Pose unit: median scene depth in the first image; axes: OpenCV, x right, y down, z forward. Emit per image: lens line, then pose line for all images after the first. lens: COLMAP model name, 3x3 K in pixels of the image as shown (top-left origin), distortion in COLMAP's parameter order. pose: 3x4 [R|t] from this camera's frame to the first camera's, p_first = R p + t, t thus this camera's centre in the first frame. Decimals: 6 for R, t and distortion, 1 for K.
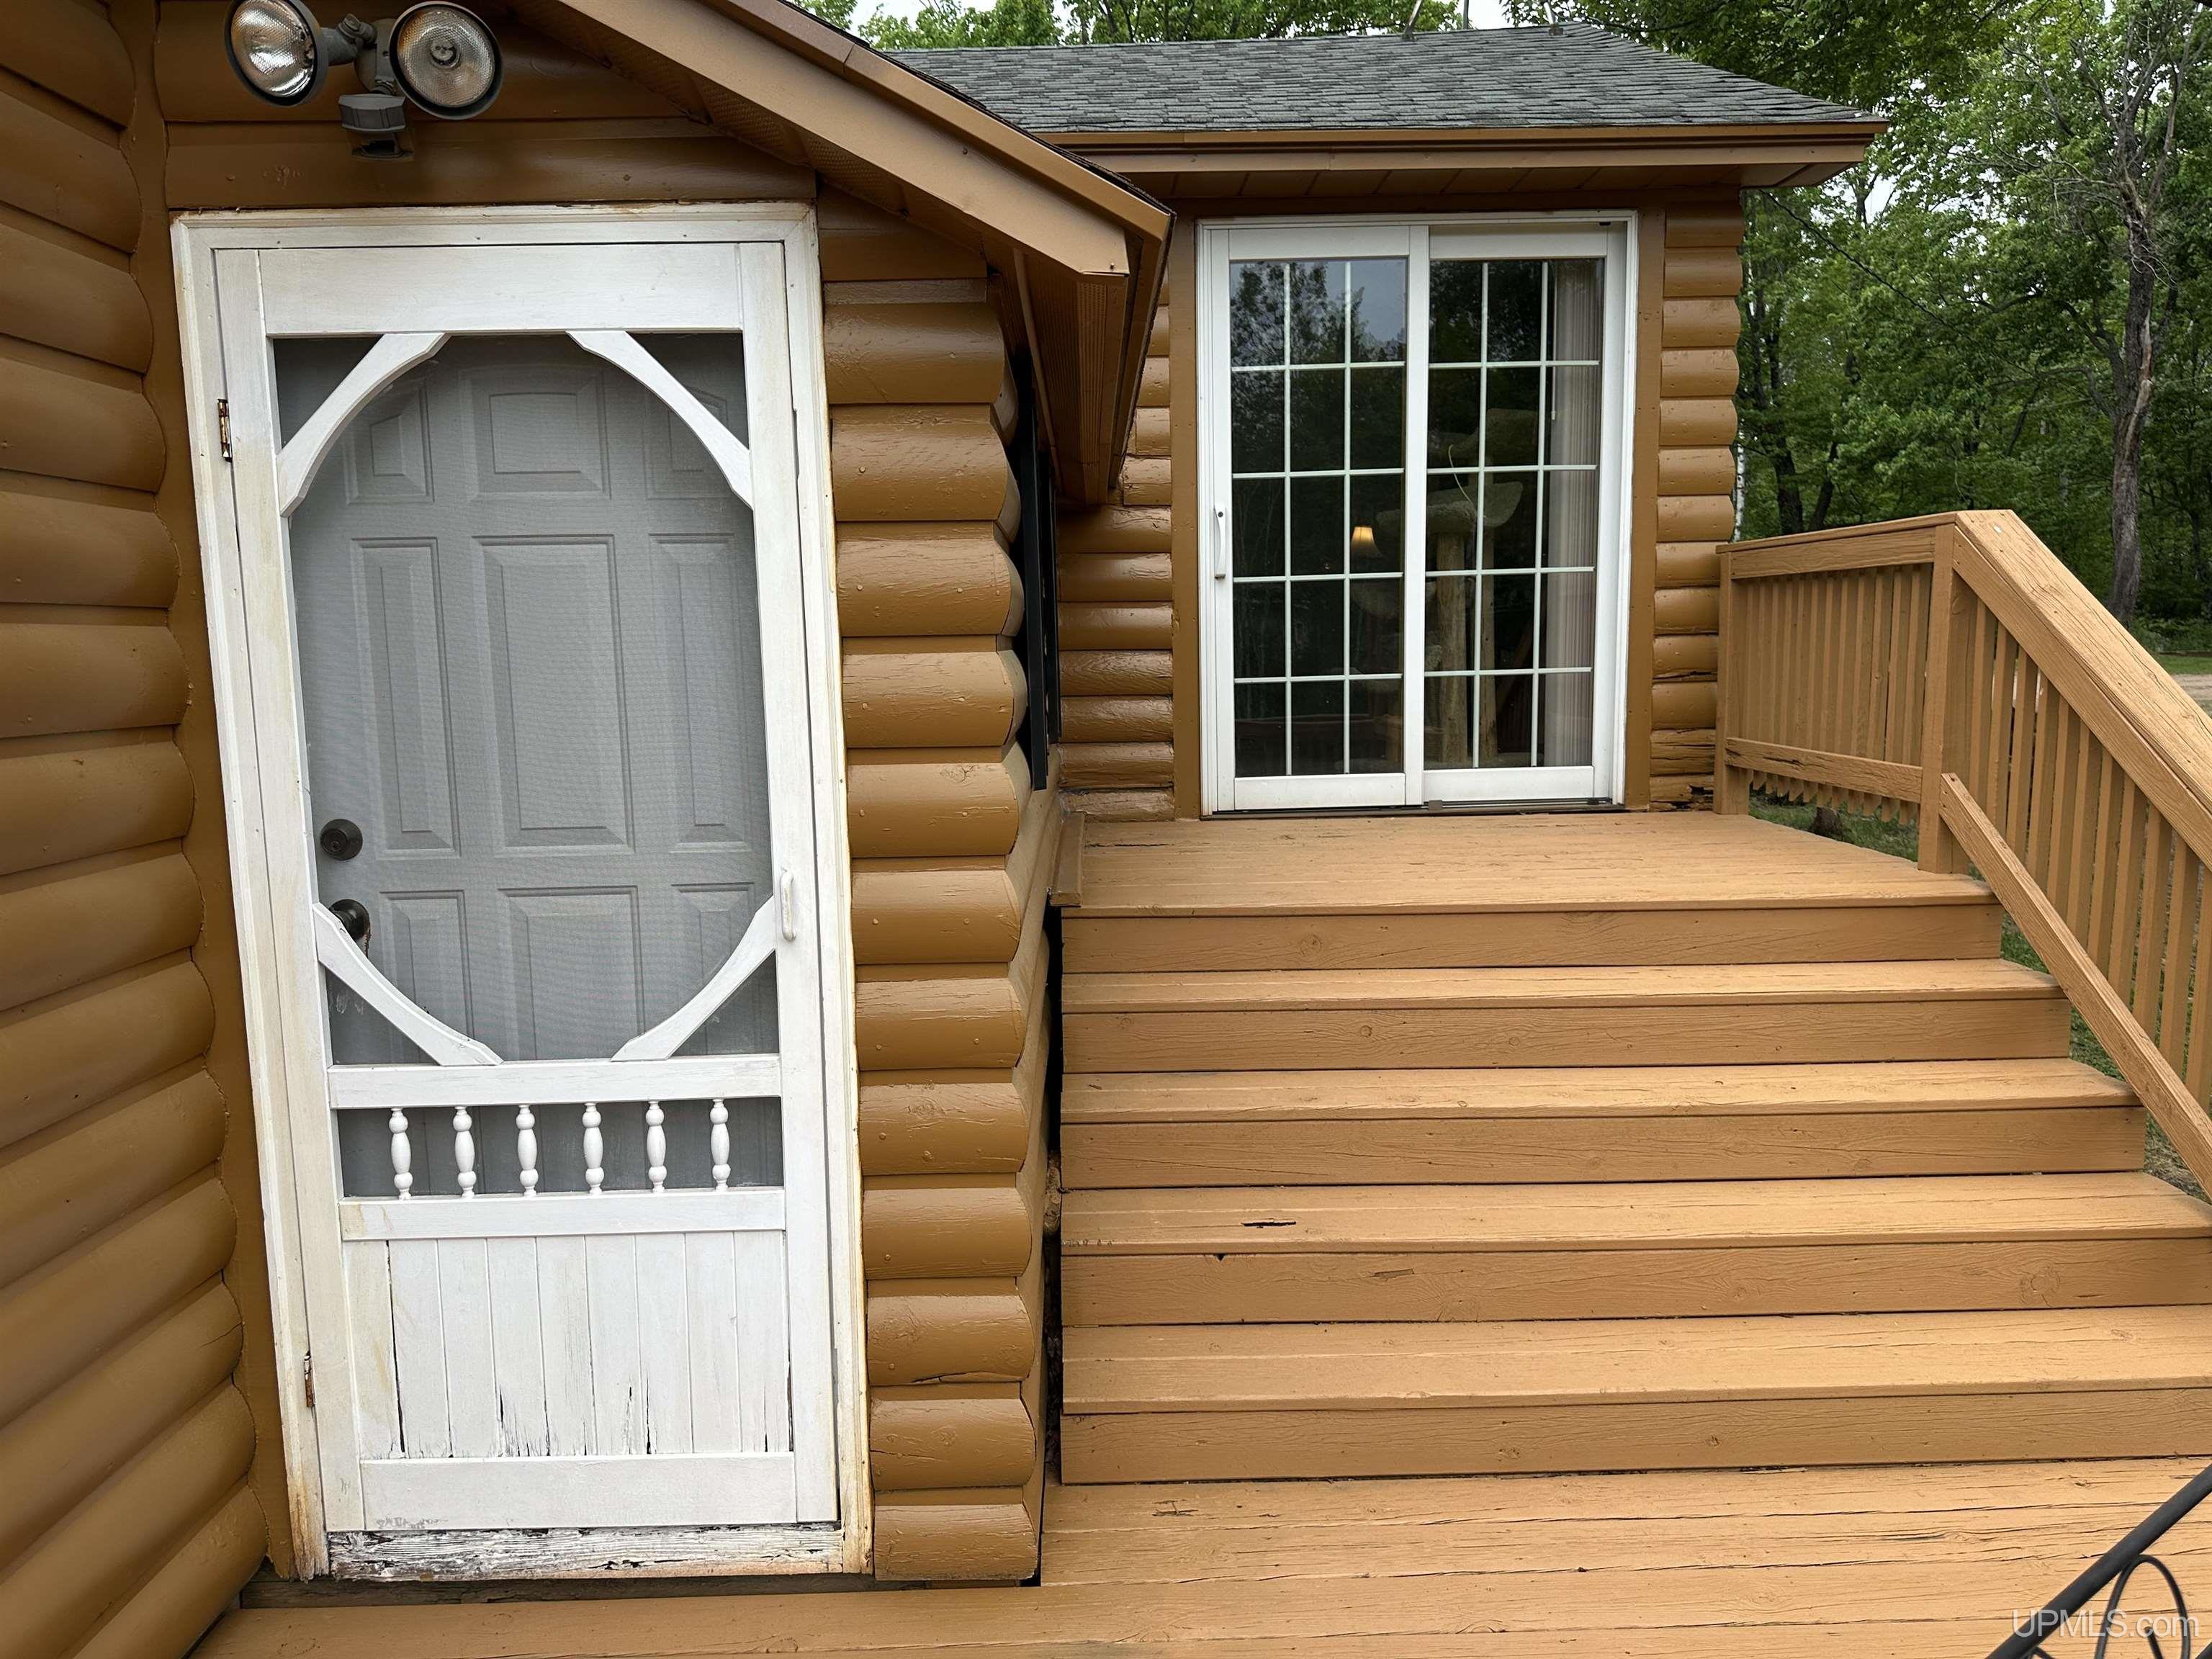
lens RADIAL K [[1553.3, 0, 1112.1], [0, 1553.3, 837.6], [0, 0, 1]] dist [0.064910, -0.084504]
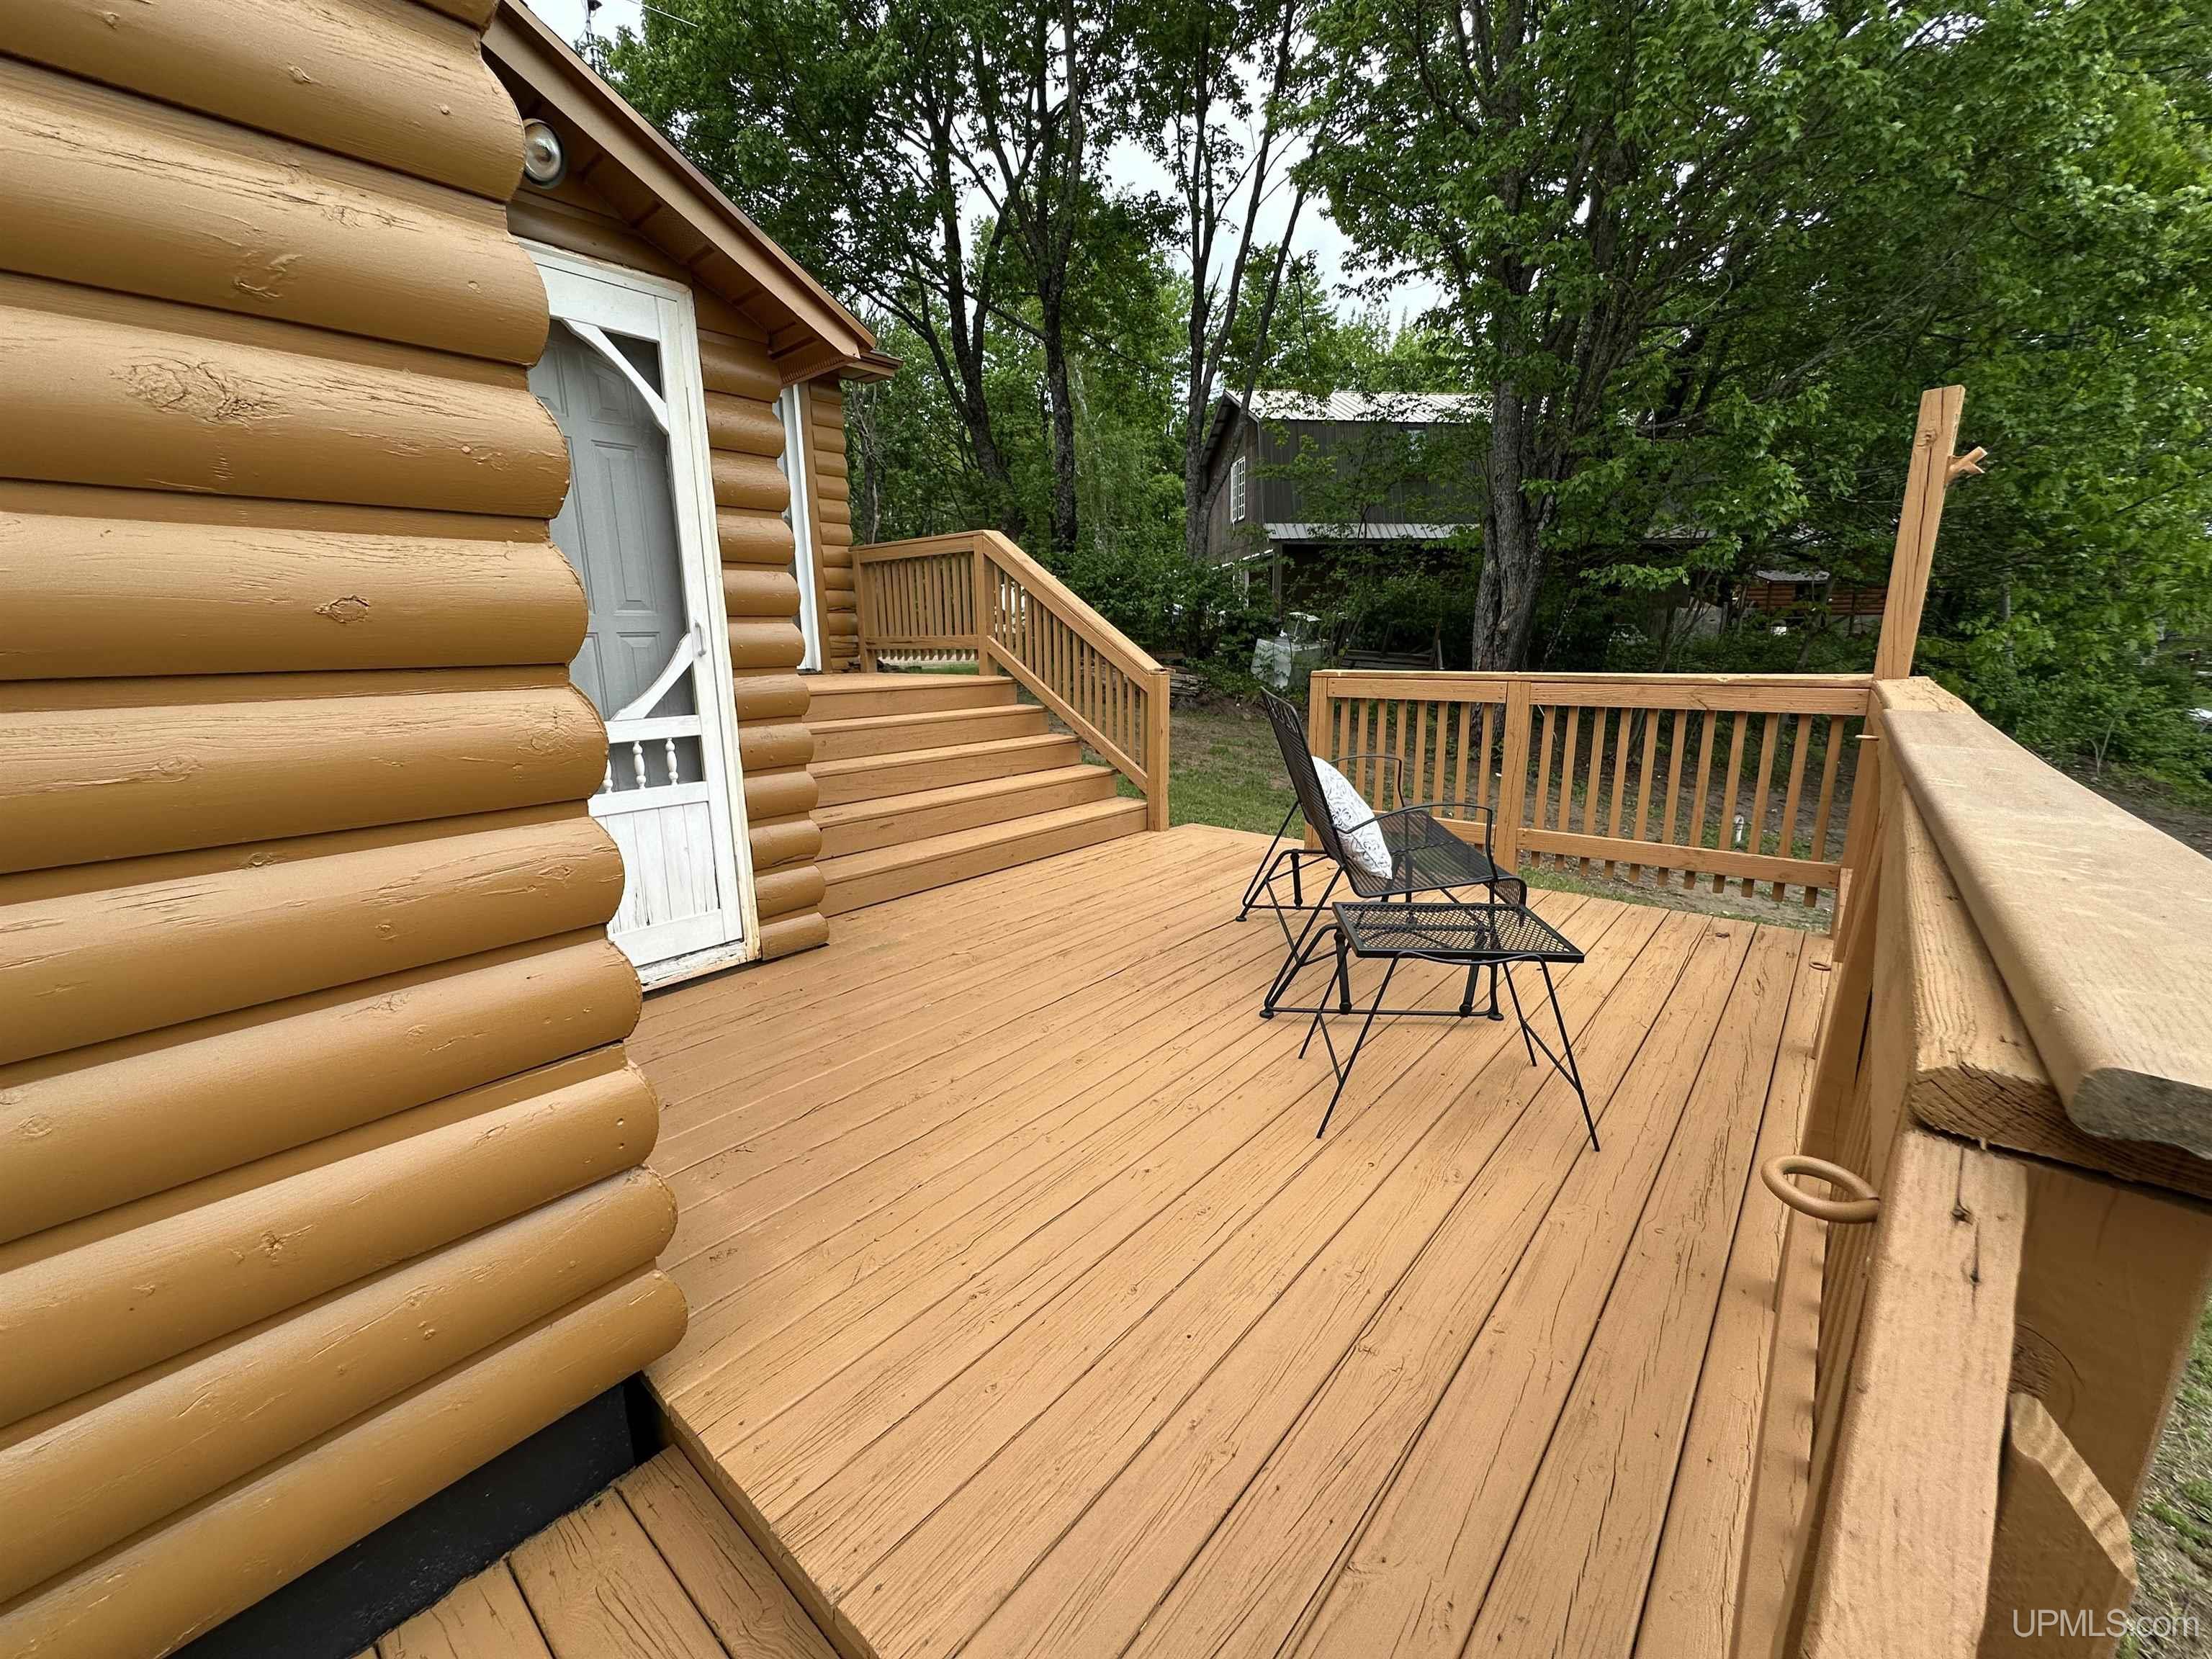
lens RADIAL K [[885.7, 0, 1097.0], [0, 885.7, 824.9], [0, 0, 1]] dist [-0.008042, 0.001292]
pose [[0.670885, -0.143351, 0.727574, -0.721372], [0.094773, 0.989667, 0.107601, 0.205496], [-0.735481, -0.003234, 0.677538, -0.169154]]
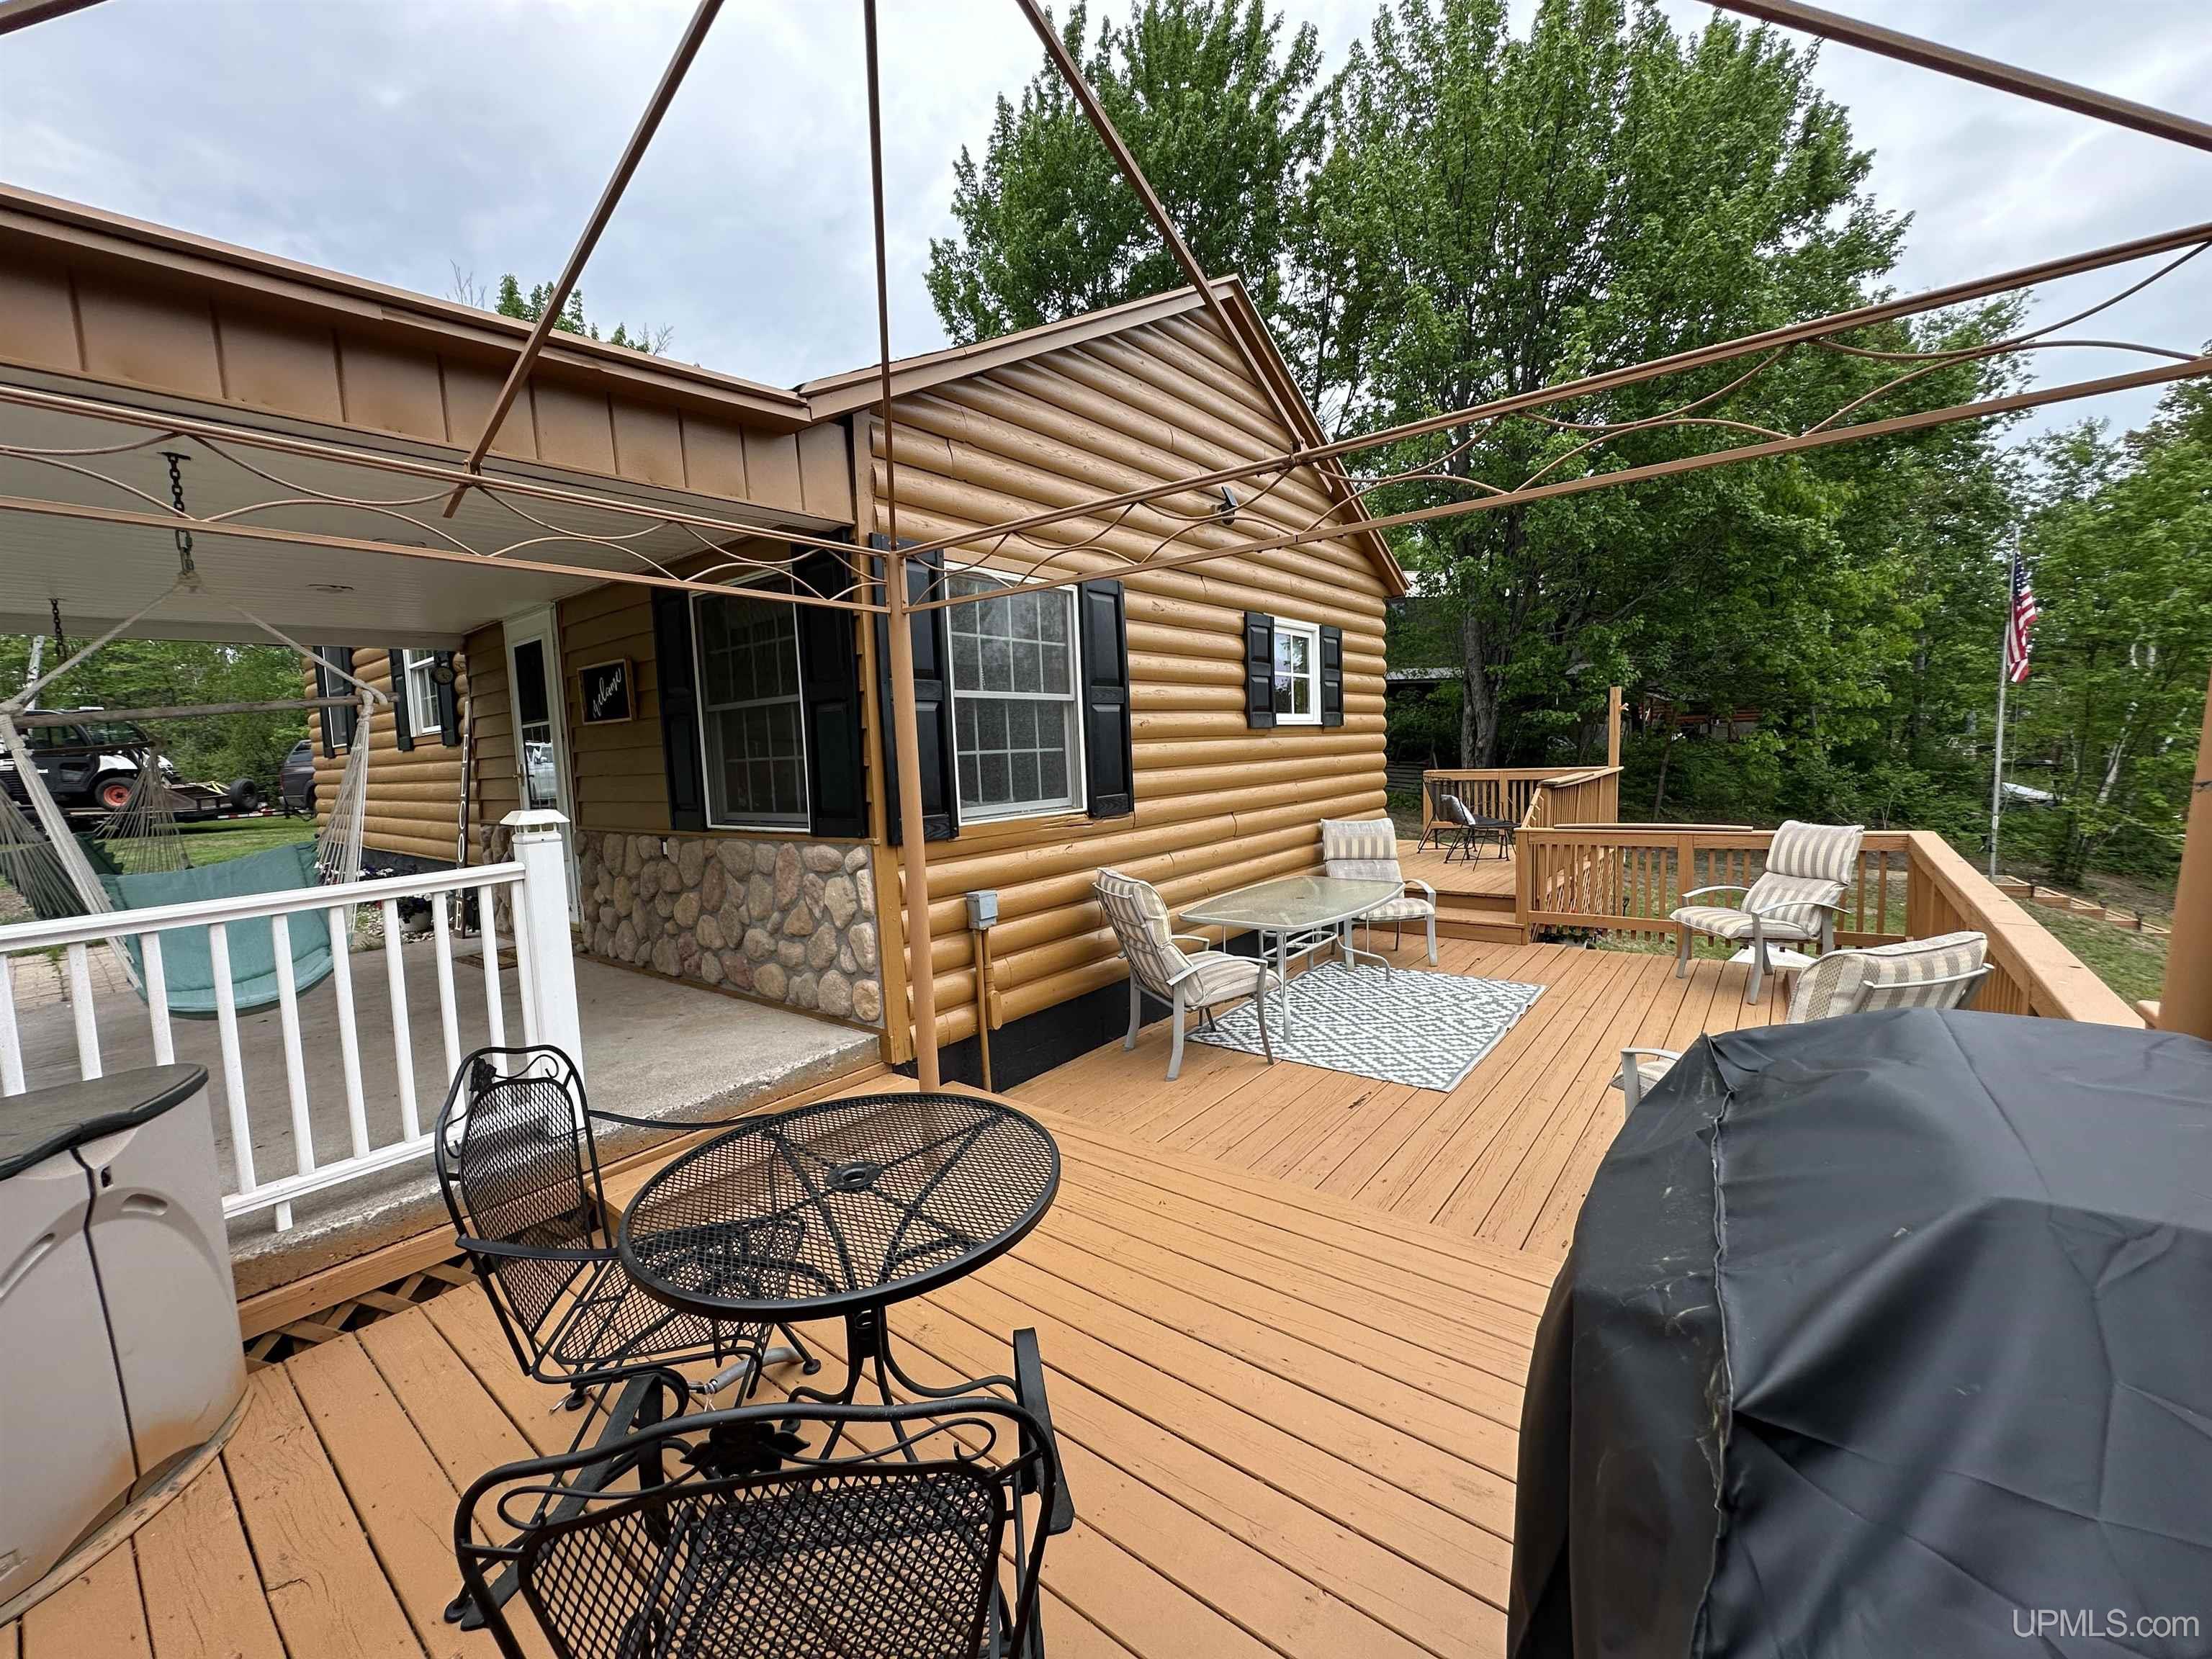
lens RADIAL K [[885.7, 0, 1104.4], [0, 885.7, 830.0], [0, 0, 1]] dist [-0.008042, 0.001292]
pose [[0.636868, -0.073550, 0.767456, -1.811270], [0.122747, 0.992415, -0.006751, 0.226777], [-0.761139, 0.098503, 0.641066, -0.451726]]
